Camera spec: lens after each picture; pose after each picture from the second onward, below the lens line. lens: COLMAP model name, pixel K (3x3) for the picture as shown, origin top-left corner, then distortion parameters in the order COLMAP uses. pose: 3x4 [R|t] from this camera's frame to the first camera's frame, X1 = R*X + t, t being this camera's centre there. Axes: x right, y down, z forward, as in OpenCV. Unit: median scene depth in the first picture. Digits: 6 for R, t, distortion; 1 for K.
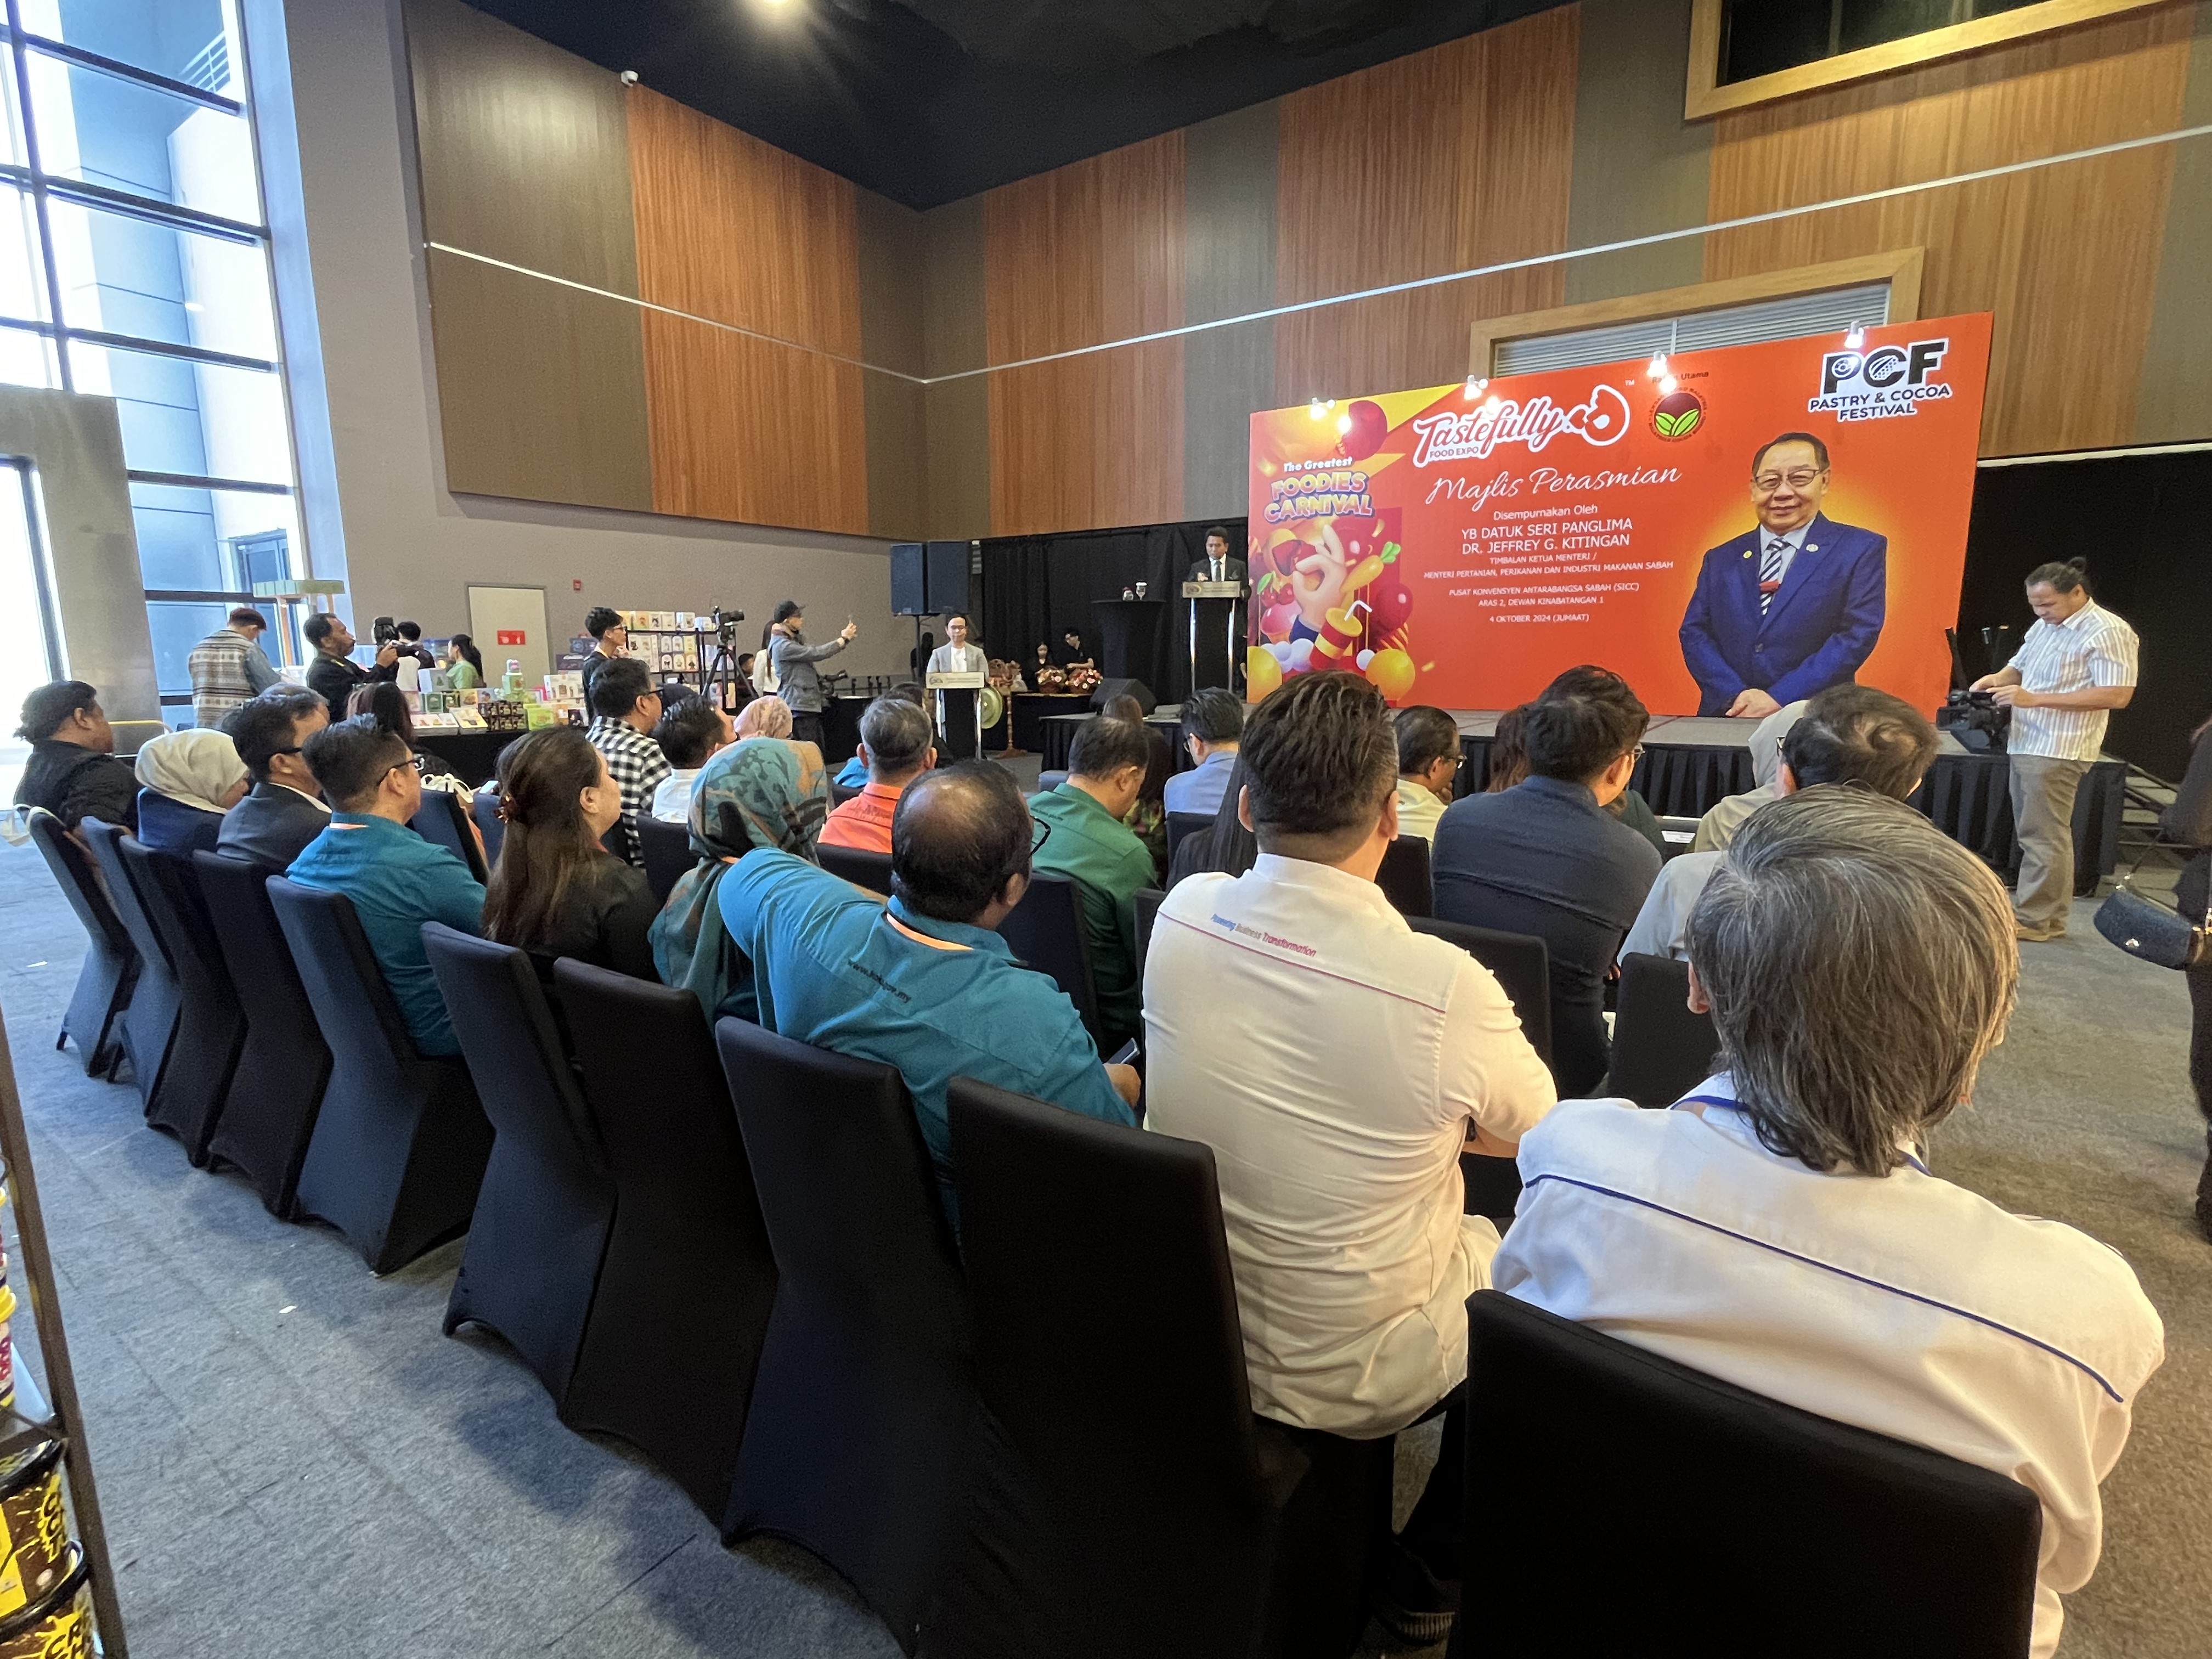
lens RADIAL K [[1049.6, 0, 1106.0], [0, 1049.6, 829.5], [0, 0, 1]] dist [-0.008467, -0.000330]
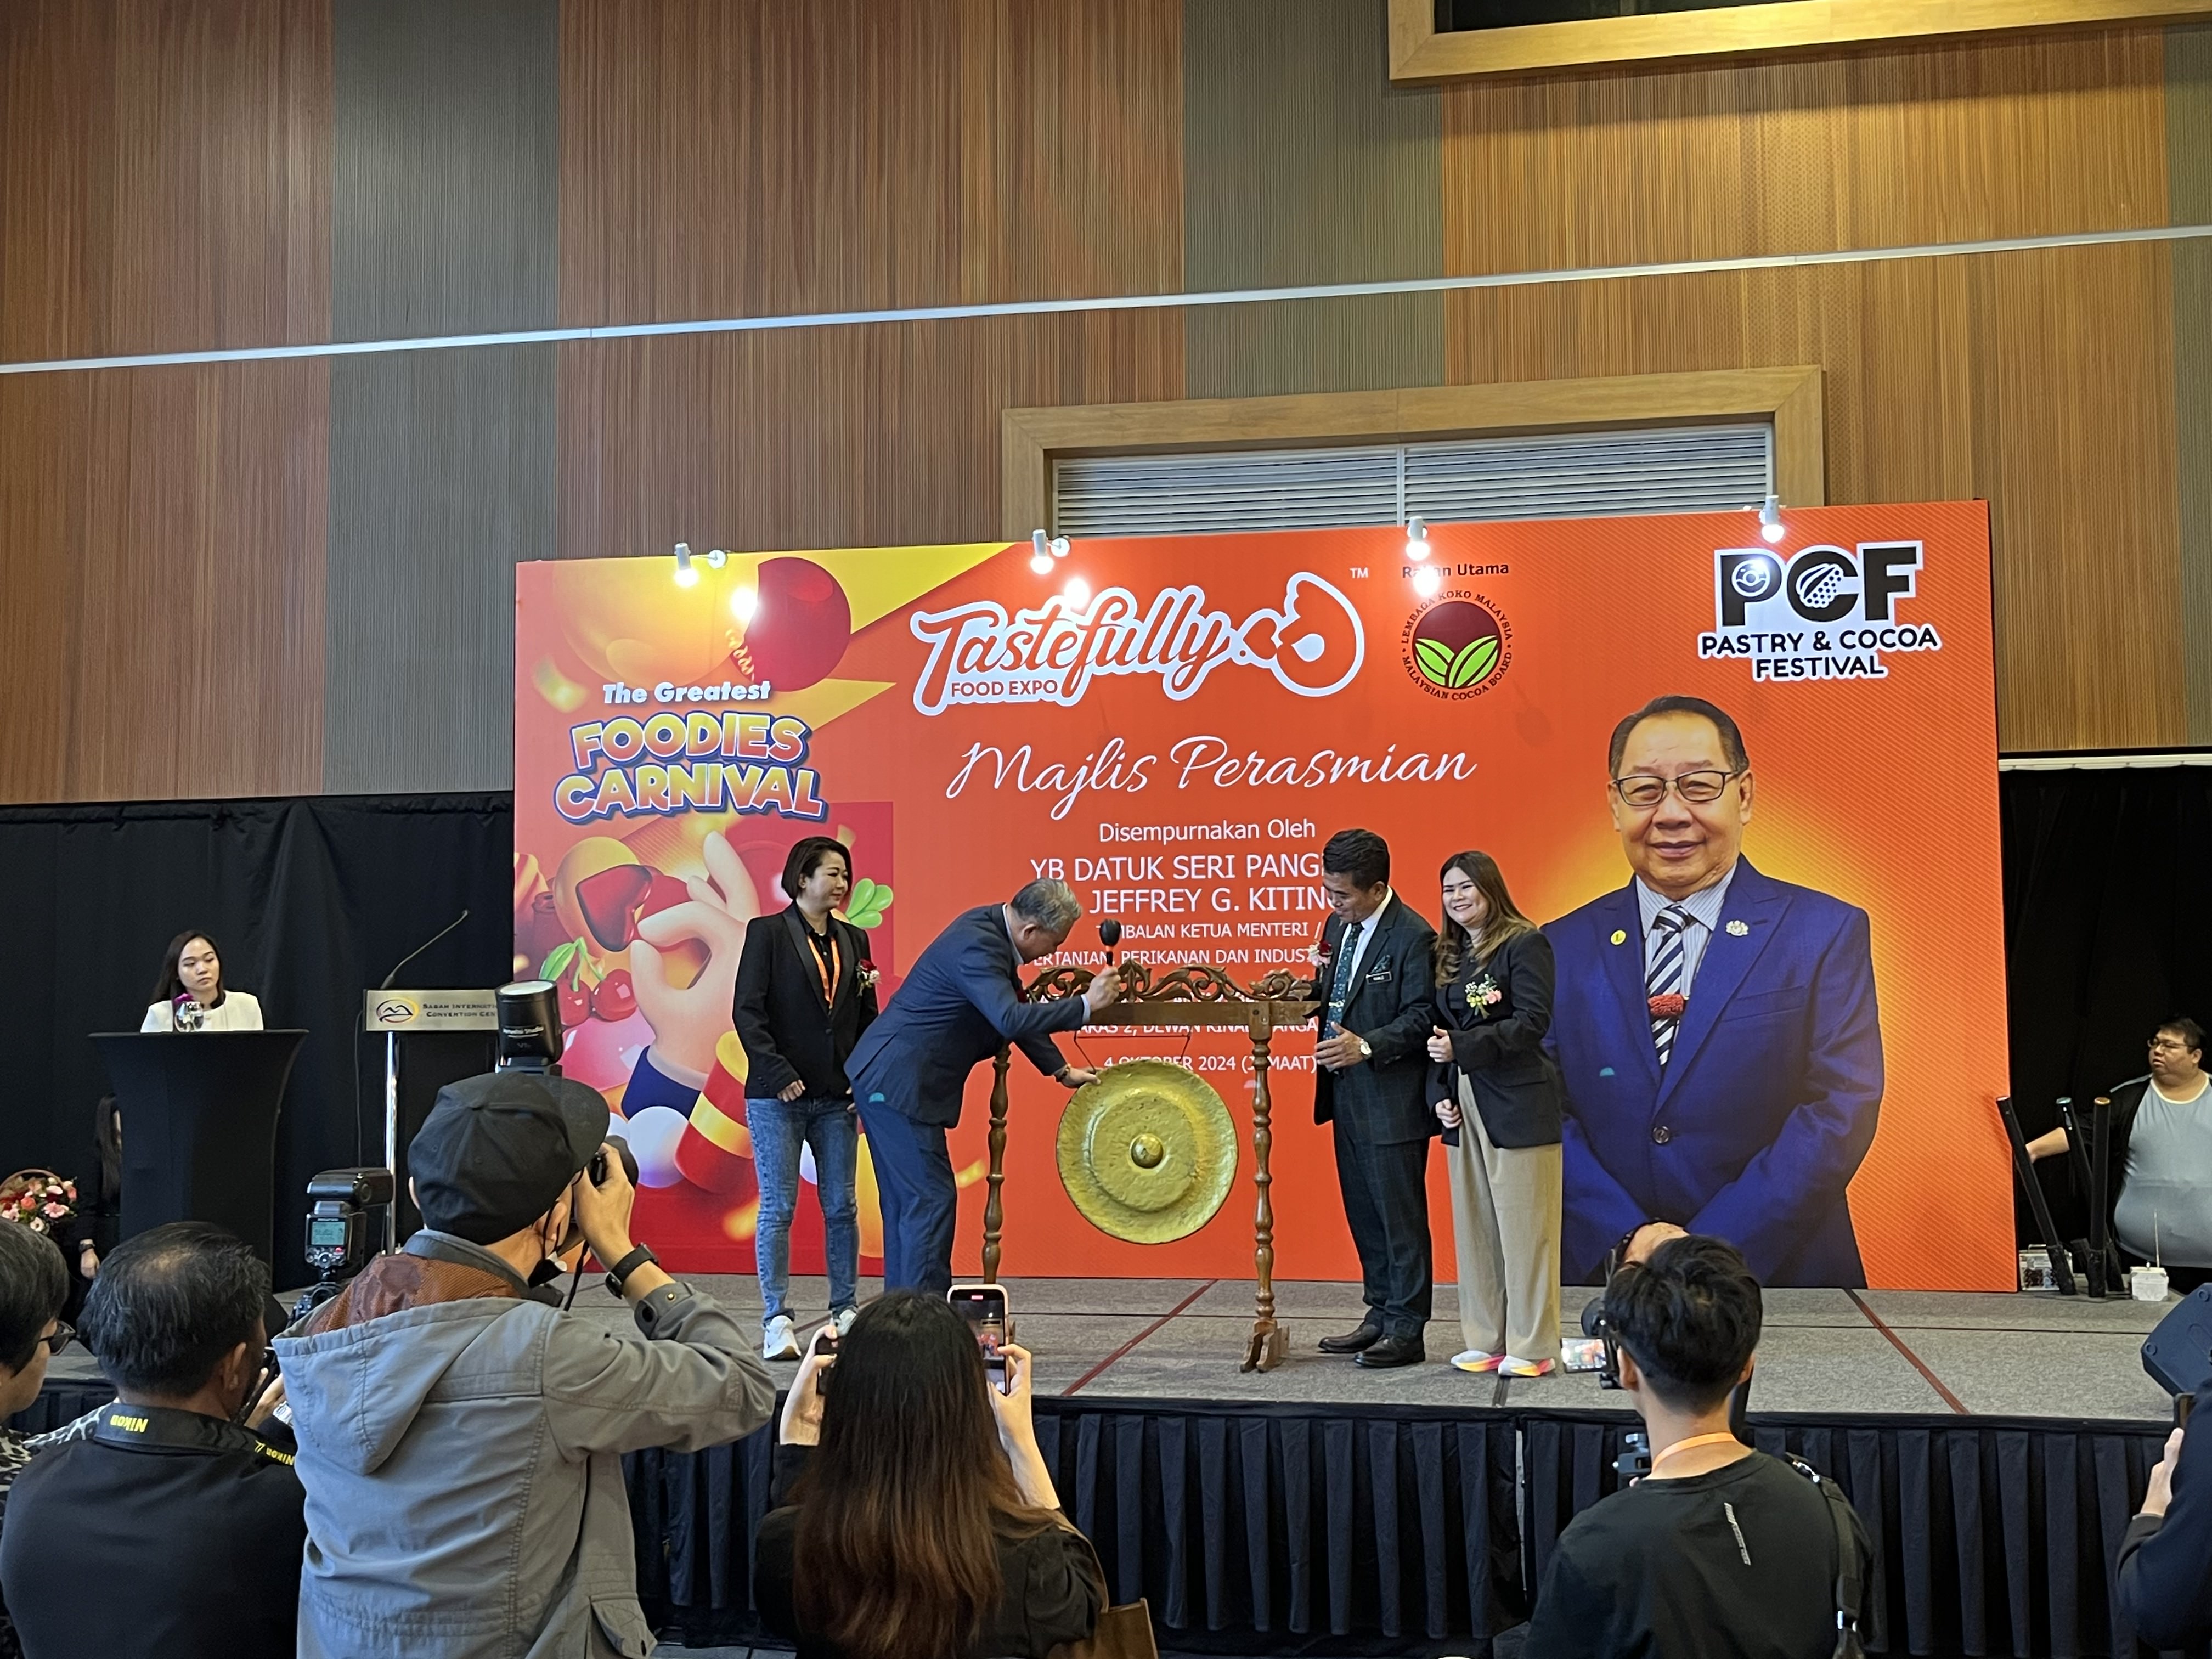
lens RADIAL K [[2378.3, 0, 1129.1], [0, 2378.3, 843.8], [0, 0, 1]] dist [0.171658, -0.630898]
pose [[0.912354, 0.028294, 0.408424, -0.027071], [0.072142, 0.970888, -0.228413, -0.065042], [-0.402997, 0.237858, 0.883752, 0.110864]]
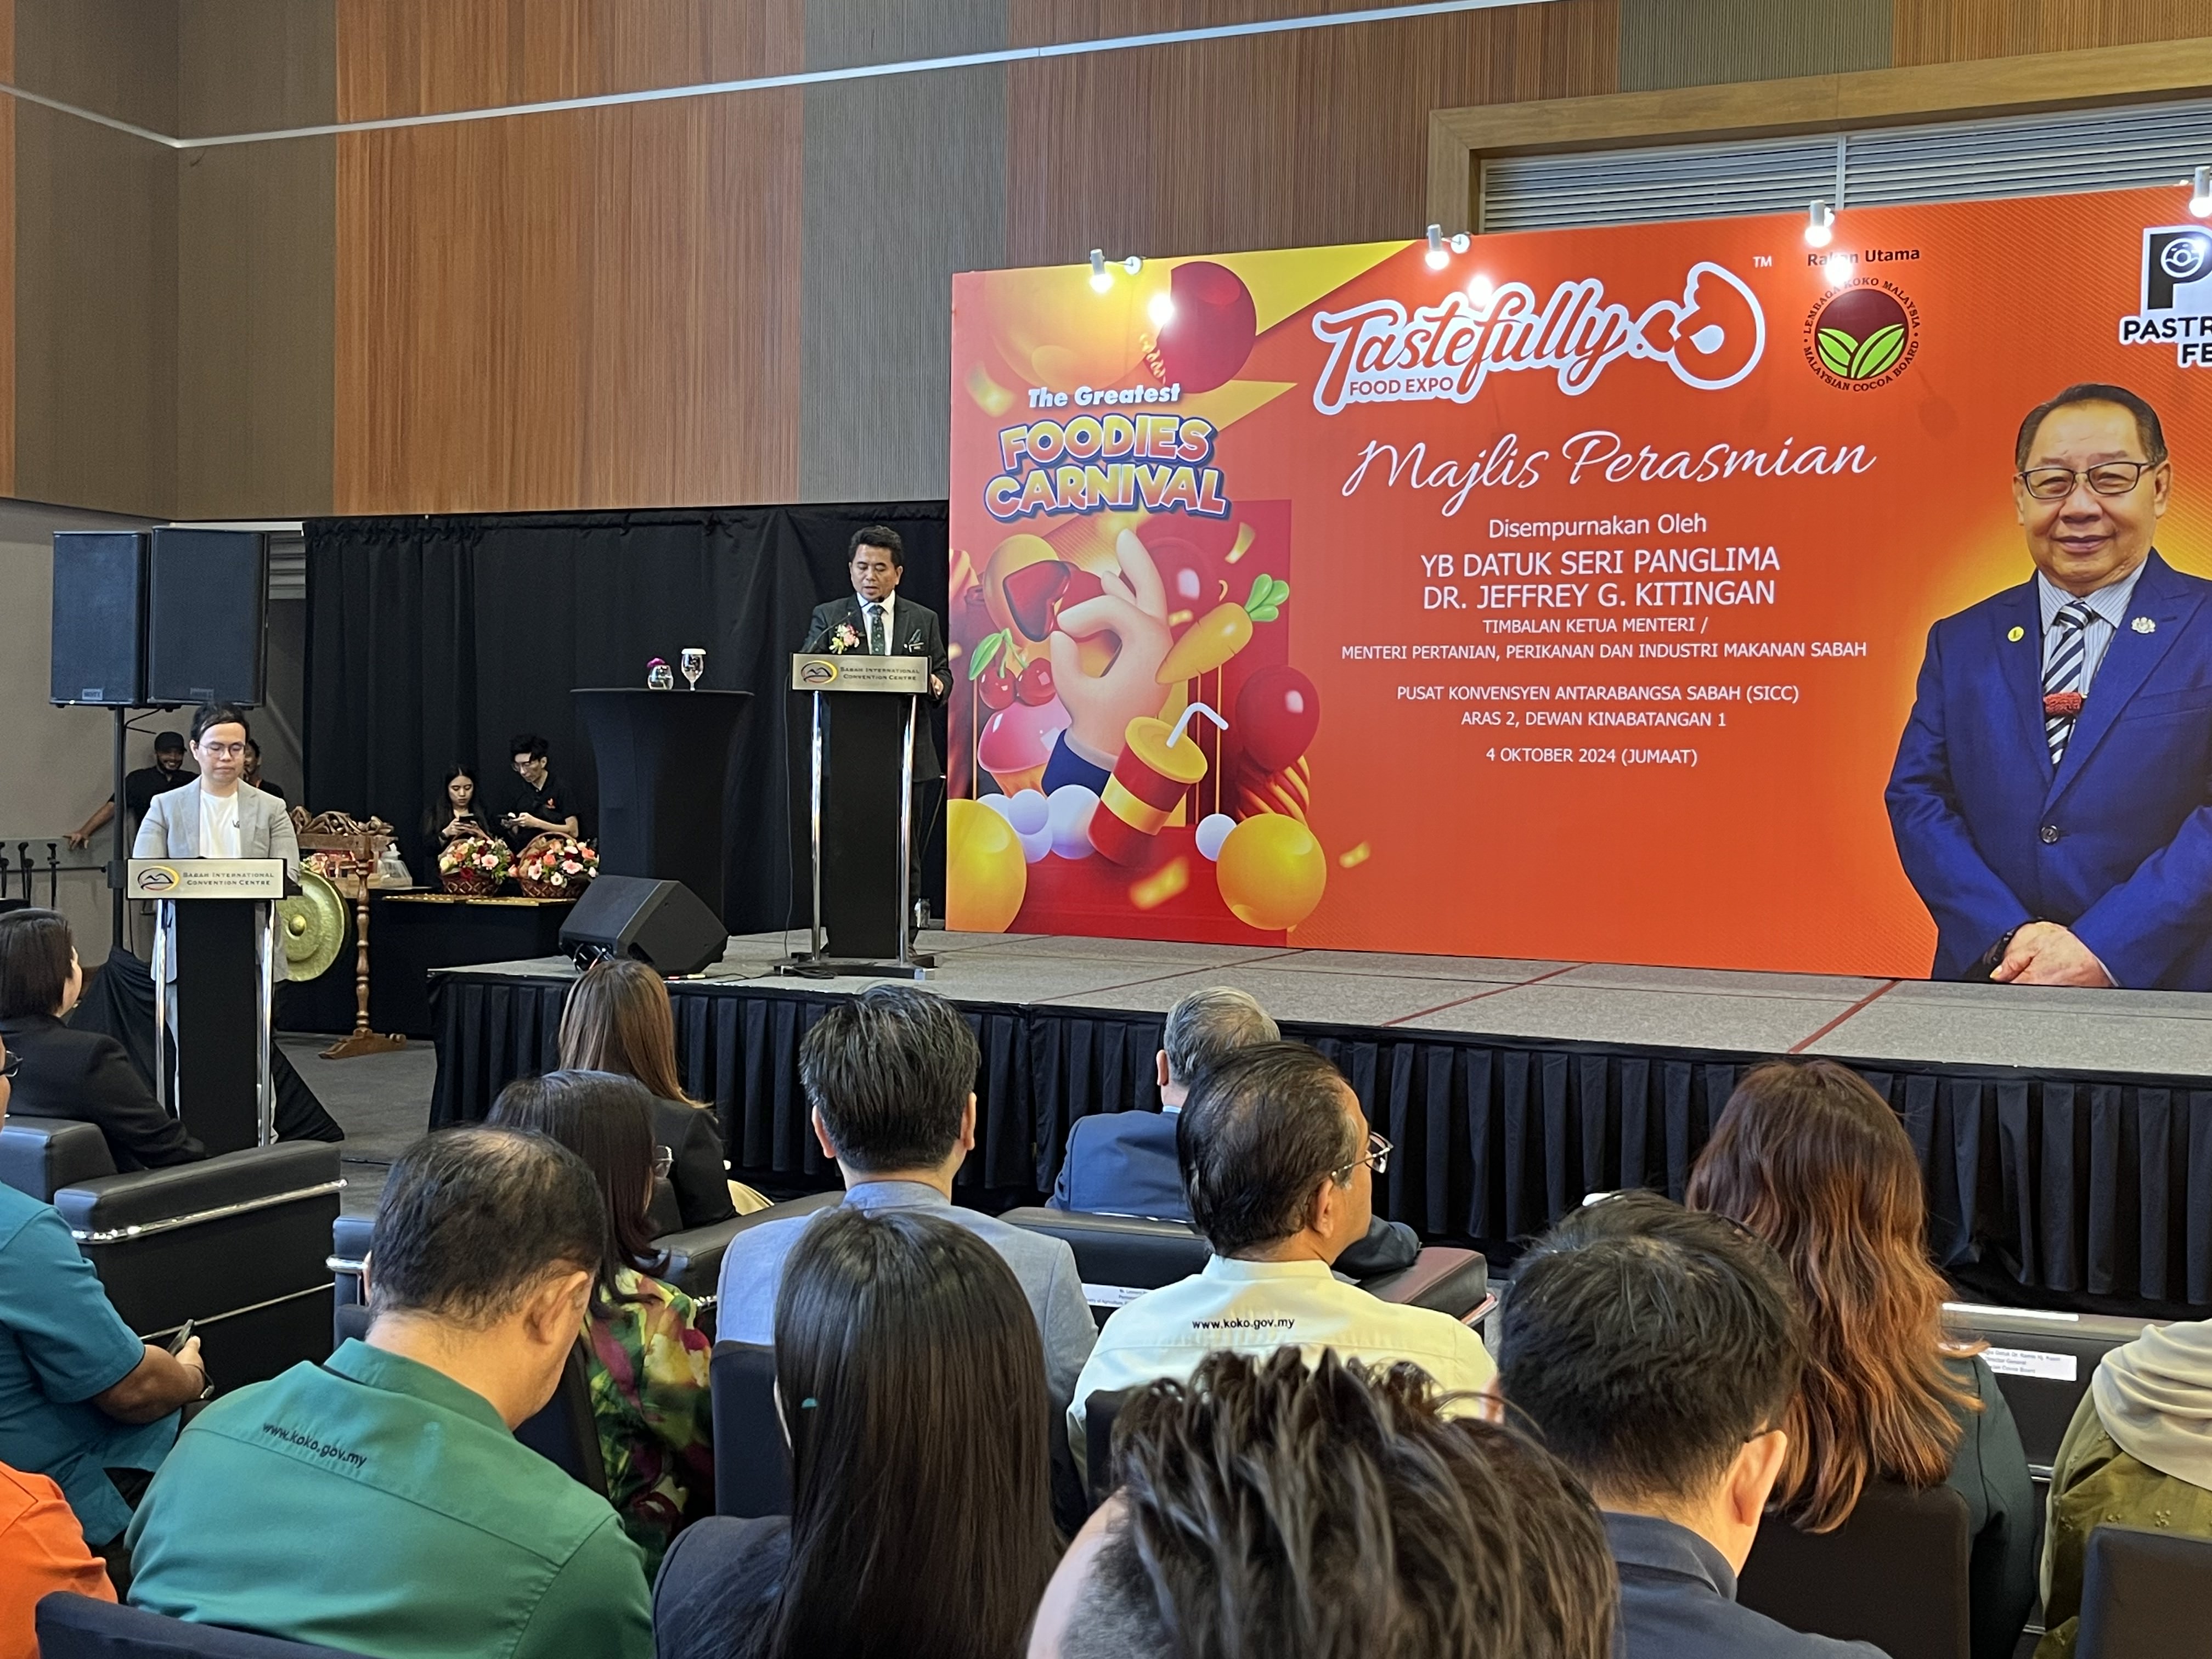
lens RADIAL K [[2415.7, 0, 1103.7], [0, 2415.7, 856.0], [0, 0, 1]] dist [0.114374, -0.358304]
pose [[0.980987, 0.017054, 0.193324, 0.008631], [0.009124, 0.990977, -0.133718, -0.021917], [-0.193861, 0.132939, 0.971980, 0.037265]]
